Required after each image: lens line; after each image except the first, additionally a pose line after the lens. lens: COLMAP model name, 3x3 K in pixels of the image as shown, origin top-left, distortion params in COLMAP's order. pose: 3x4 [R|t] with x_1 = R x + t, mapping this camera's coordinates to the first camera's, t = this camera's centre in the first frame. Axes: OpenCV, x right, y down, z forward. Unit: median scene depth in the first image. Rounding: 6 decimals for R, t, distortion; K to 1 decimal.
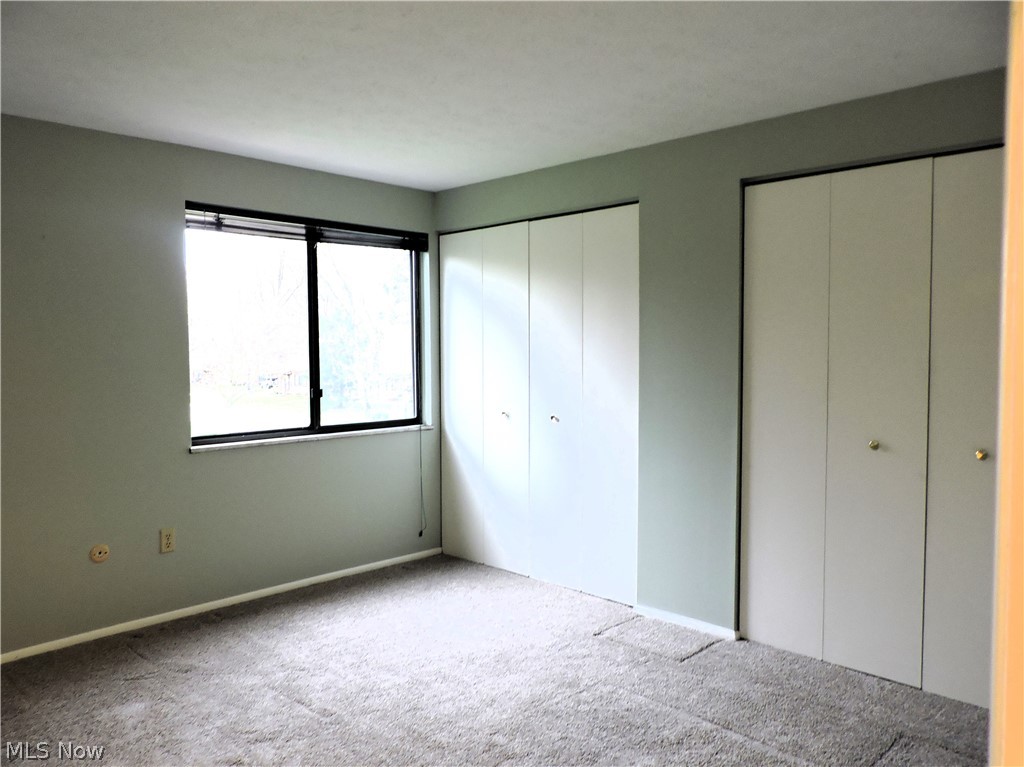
lens RADIAL K [[766.9, 0, 508.4], [0, 766.9, 387.0], [0, 0, 1]] dist [-0.008431, 0.002580]
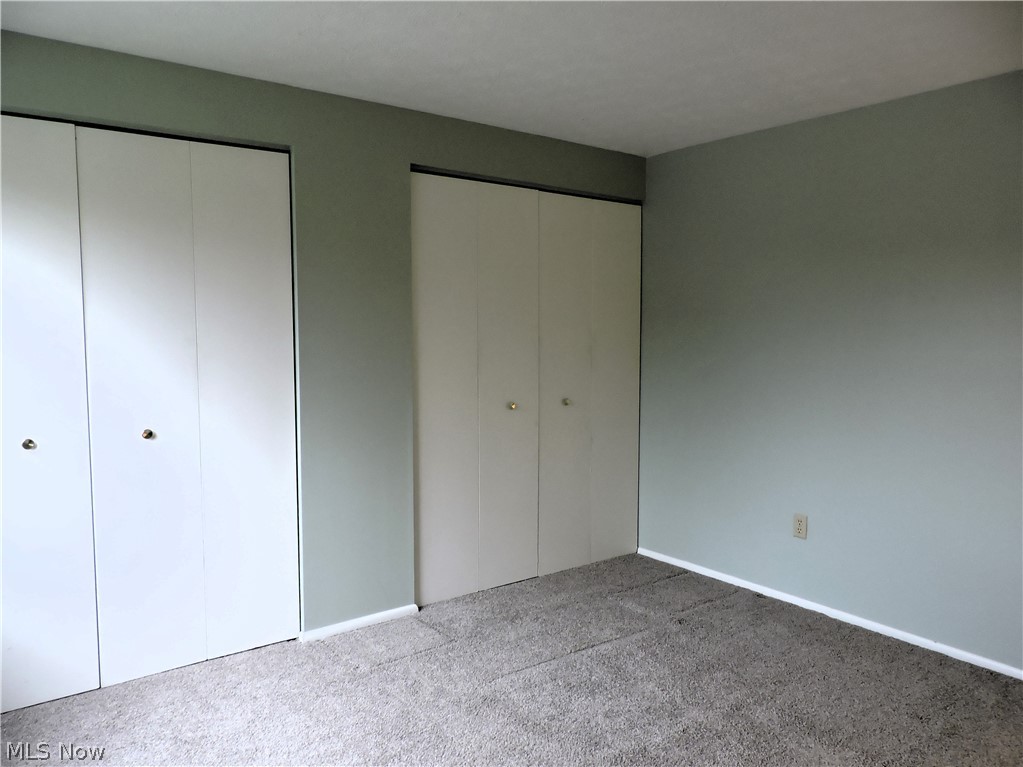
lens RADIAL K [[745.9, 0, 511.5], [0, 745.9, 383.5], [0, 0, 1]] dist [-0.004507, -0.001380]
pose [[0.150807, -0.080725, 0.985262, -0.653960], [0.047125, 0.996114, 0.074401, -0.046756], [-0.987439, 0.035211, 0.154025, 0.706965]]
